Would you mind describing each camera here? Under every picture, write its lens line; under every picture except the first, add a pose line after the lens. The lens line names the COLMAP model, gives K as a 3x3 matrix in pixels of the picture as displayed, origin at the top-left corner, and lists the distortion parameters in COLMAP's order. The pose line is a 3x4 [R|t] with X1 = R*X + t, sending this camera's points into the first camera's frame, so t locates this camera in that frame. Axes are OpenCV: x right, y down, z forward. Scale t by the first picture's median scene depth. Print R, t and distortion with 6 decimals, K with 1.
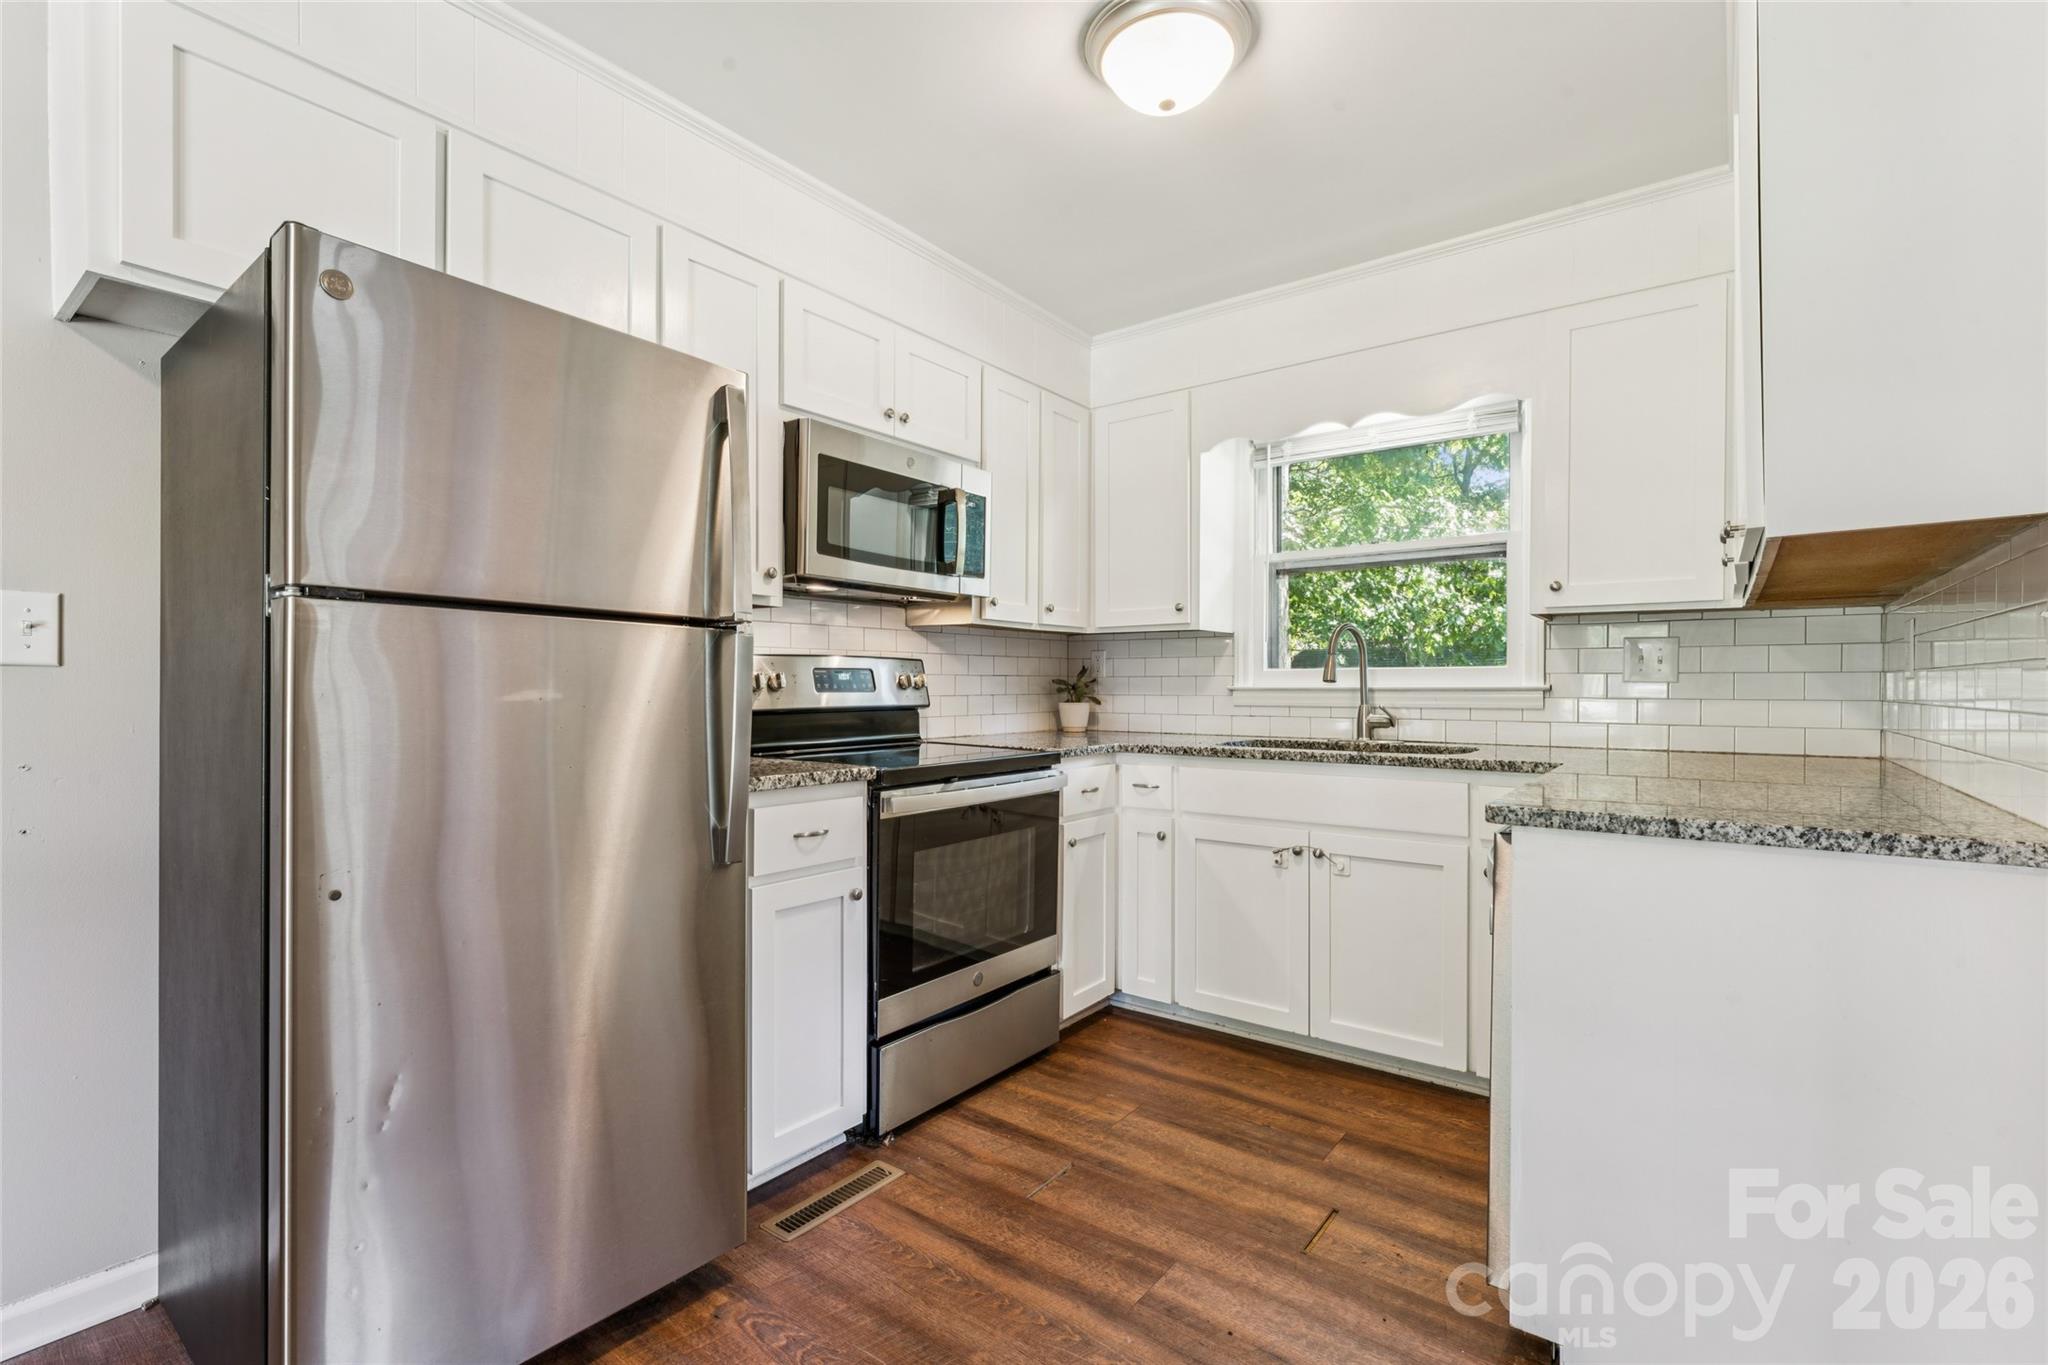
lens RADIAL K [[925.7, 0, 1014.6], [0, 925.7, 690.5], [0, 0, 1]] dist [-0.001383, -0.000397]
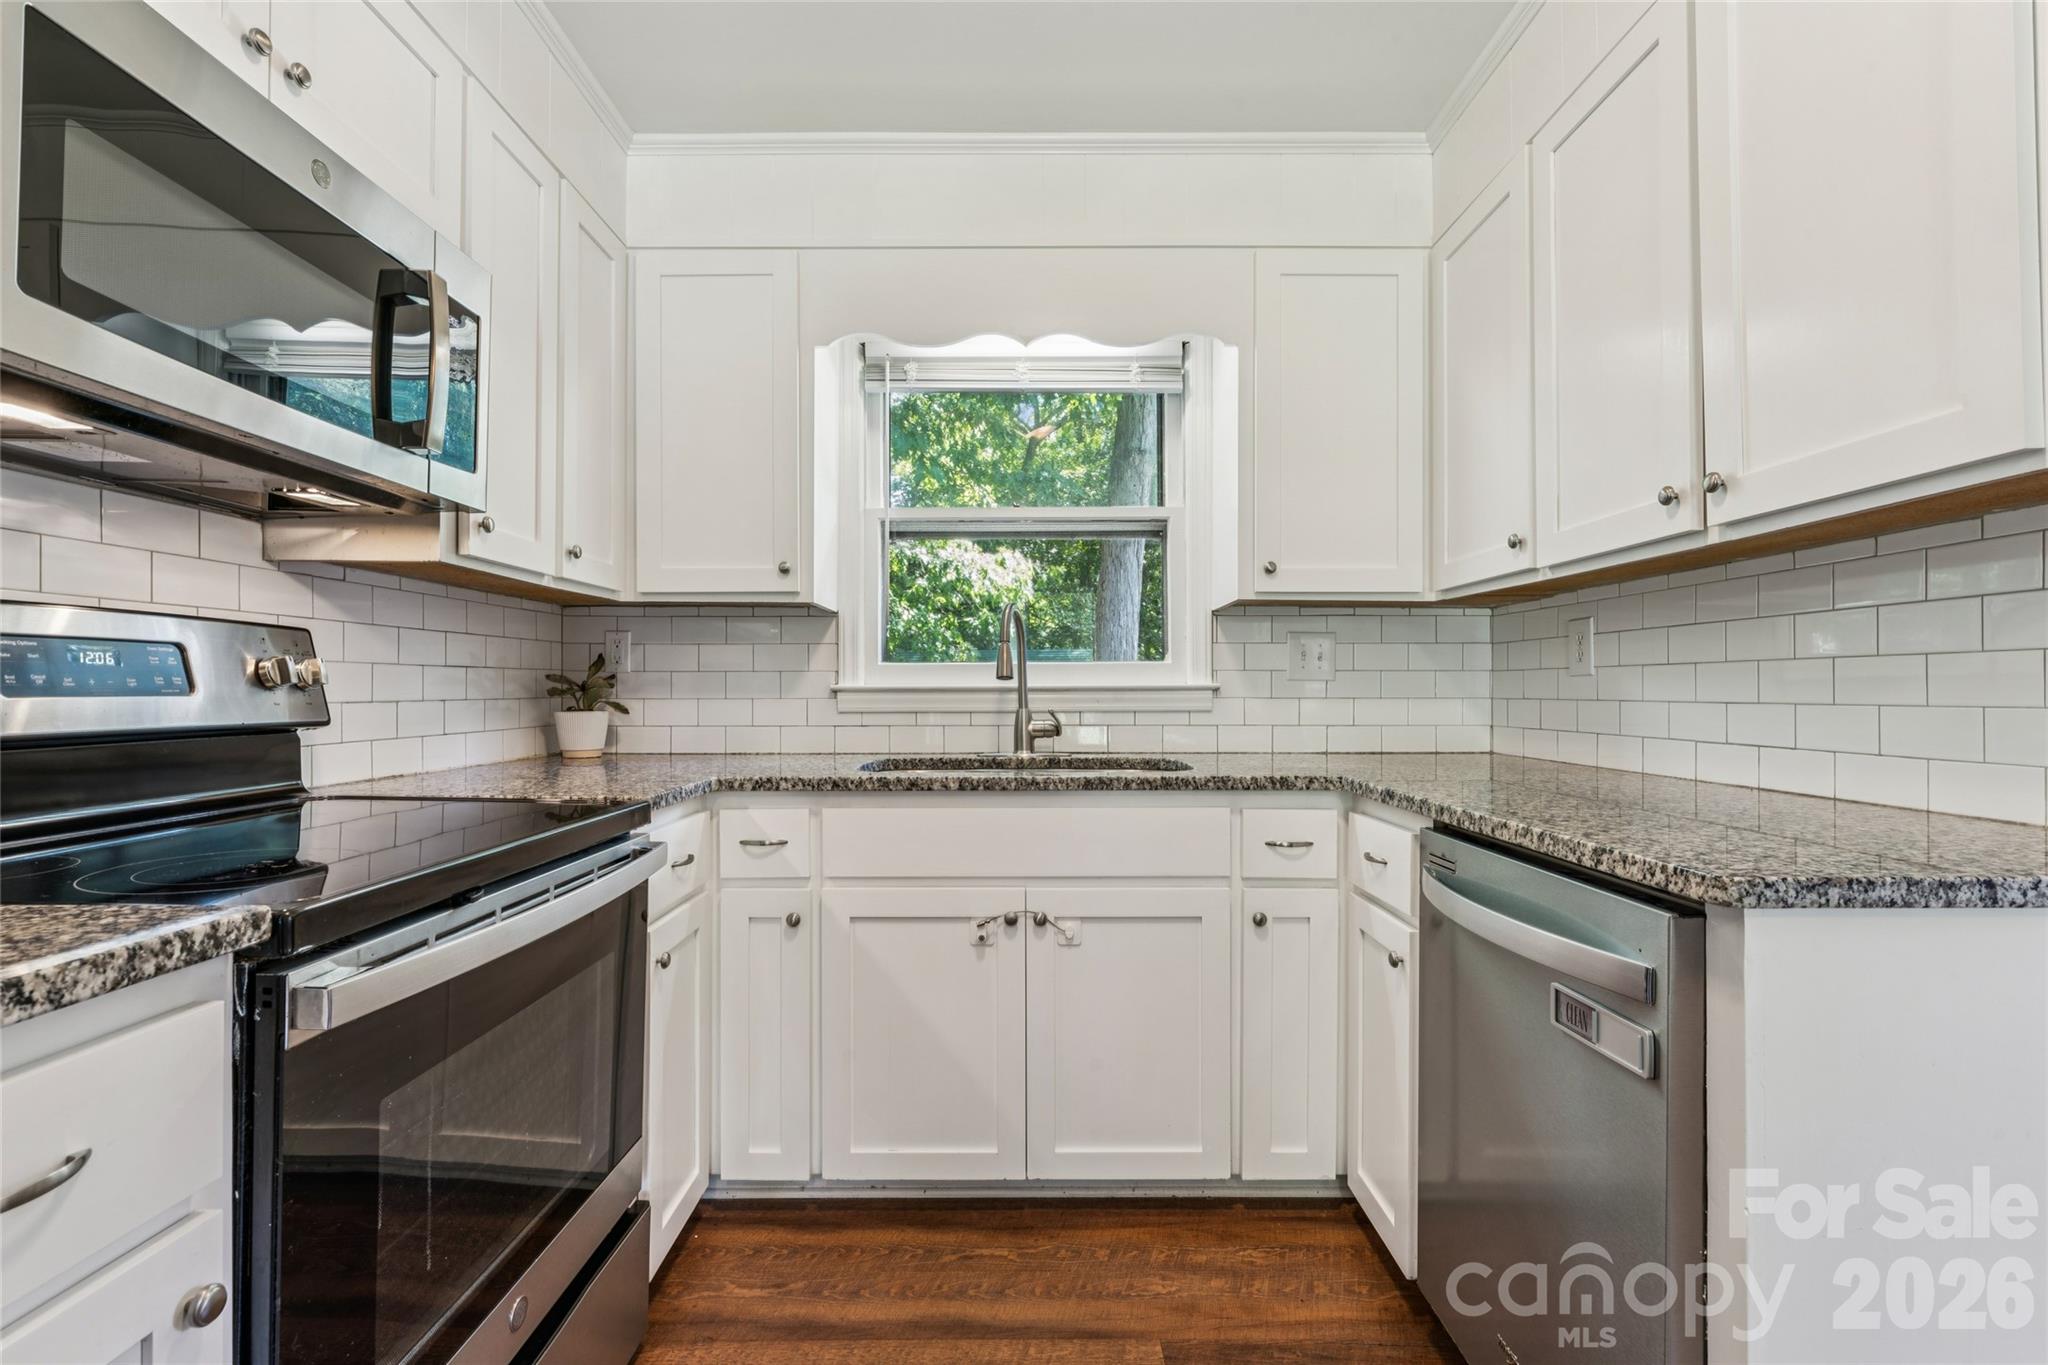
lens RADIAL K [[914.7, 0, 1019.2], [0, 914.7, 687.2], [0, 0, 1]] dist [-0.001684, 0.000381]
pose [[0.795340, 0.000452, 0.606163, -0.106878], [0.004582, 0.999967, -0.006758, 0.002714], [-0.606146, 0.008152, 0.795312, 0.439335]]
